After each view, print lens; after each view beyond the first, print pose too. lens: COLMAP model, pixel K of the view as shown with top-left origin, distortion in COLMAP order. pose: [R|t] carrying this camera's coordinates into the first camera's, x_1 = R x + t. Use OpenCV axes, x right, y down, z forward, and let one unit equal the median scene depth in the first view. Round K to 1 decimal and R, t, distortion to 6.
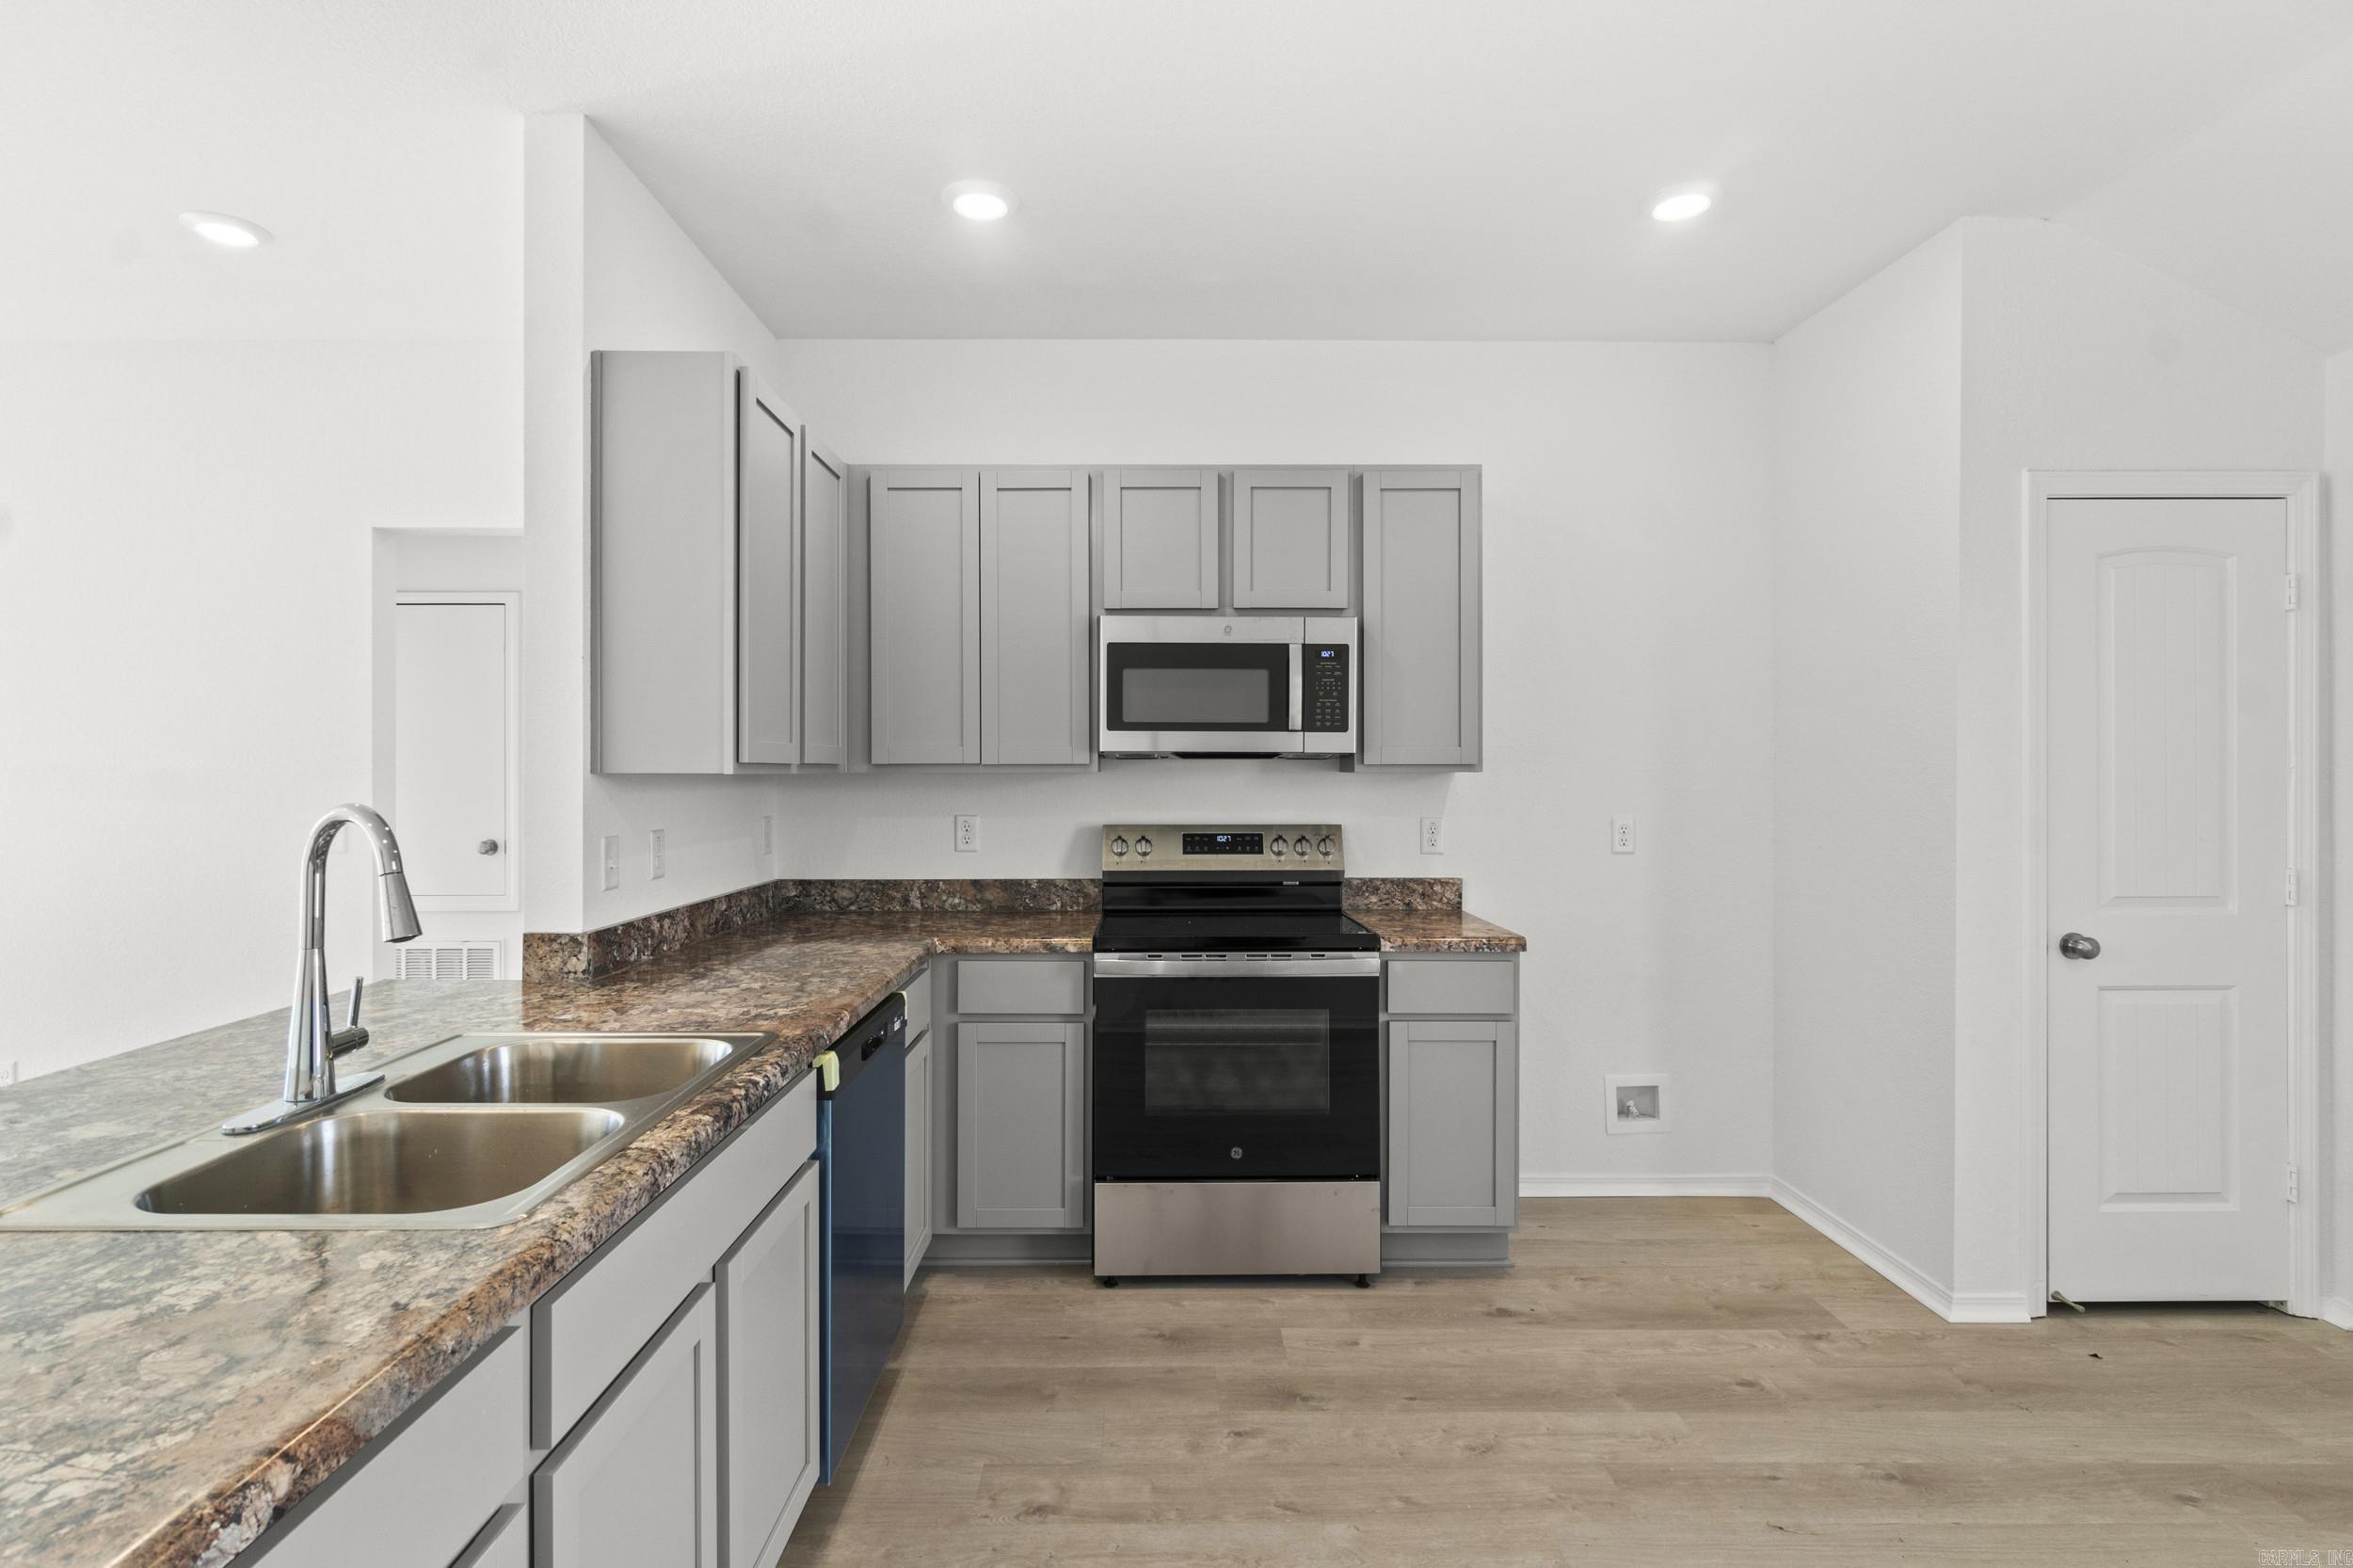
lens RADIAL K [[1135.6, 0, 1157.4], [0, 1135.6, 778.7], [0, 0, 1]] dist [-0.003509, 0.000296]
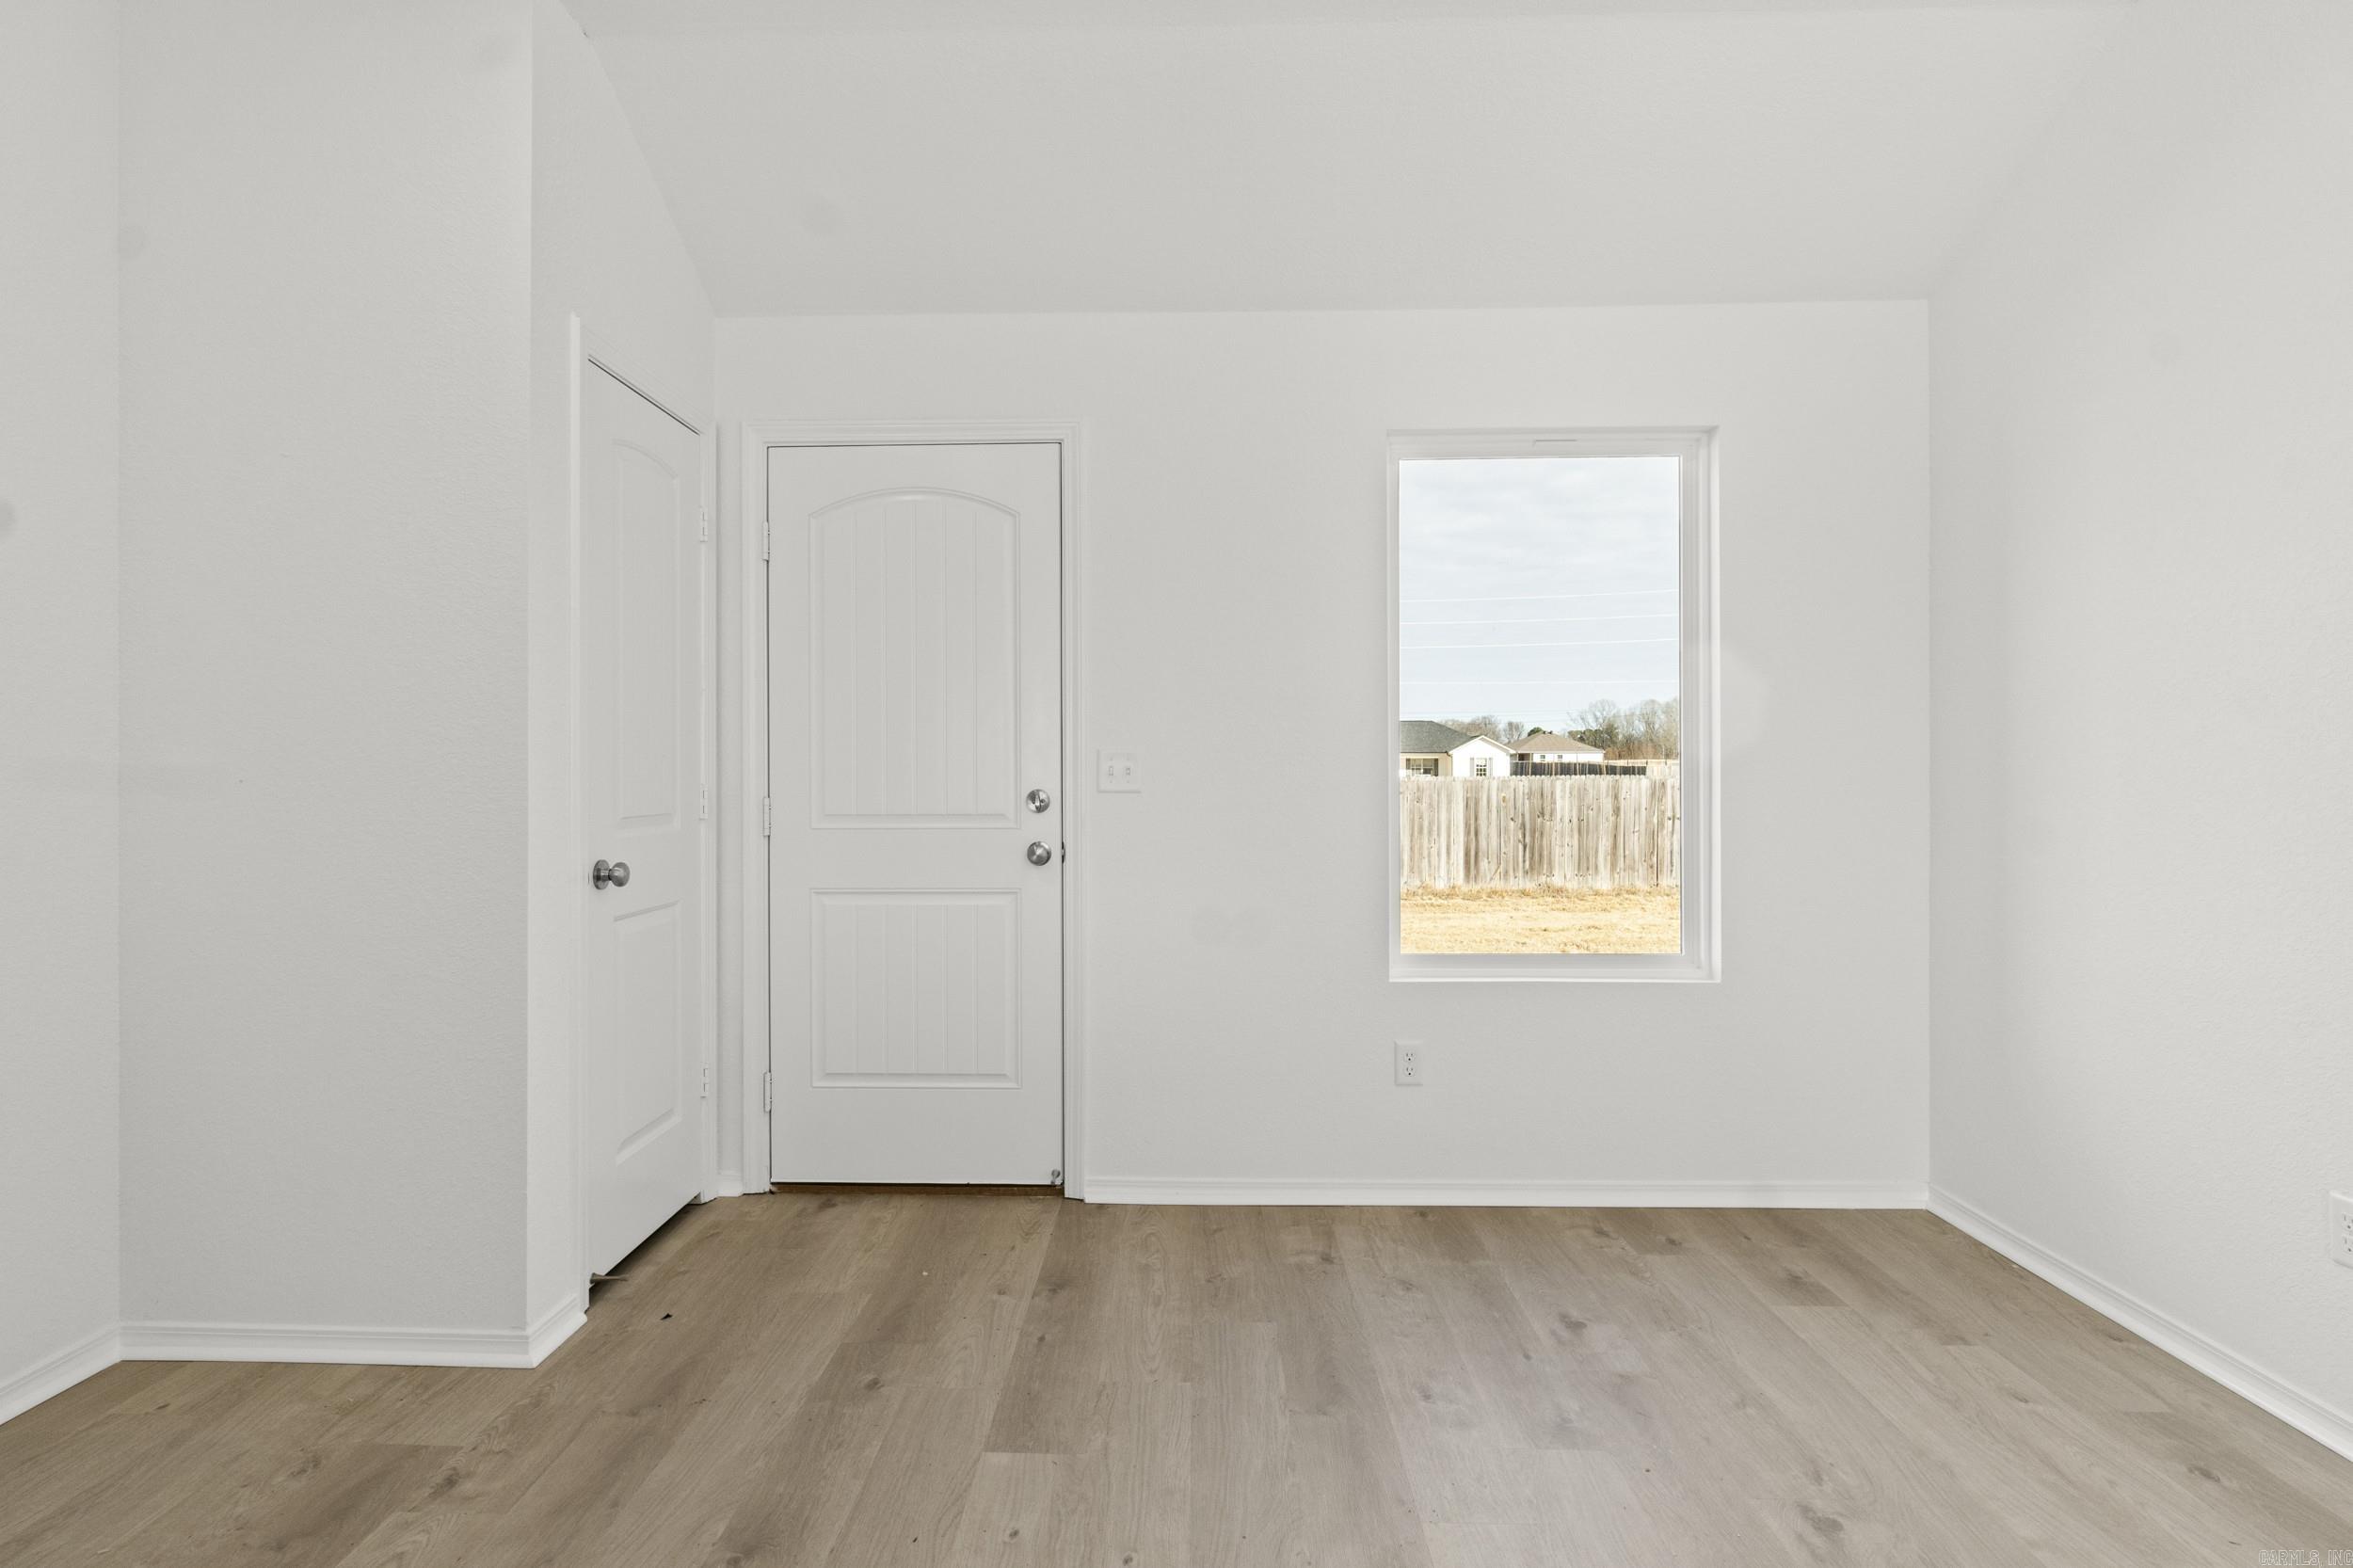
lens RADIAL K [[1193.8, 0, 1161.3], [0, 1193.8, 777.1], [0, 0, 1]] dist [-0.006119, 0.000636]
pose [[0.034634, -0.004918, 0.999388, -0.103933], [0.007364, 0.999962, 0.004665, 0.071099], [-0.999373, 0.007198, 0.034669, 0.533289]]
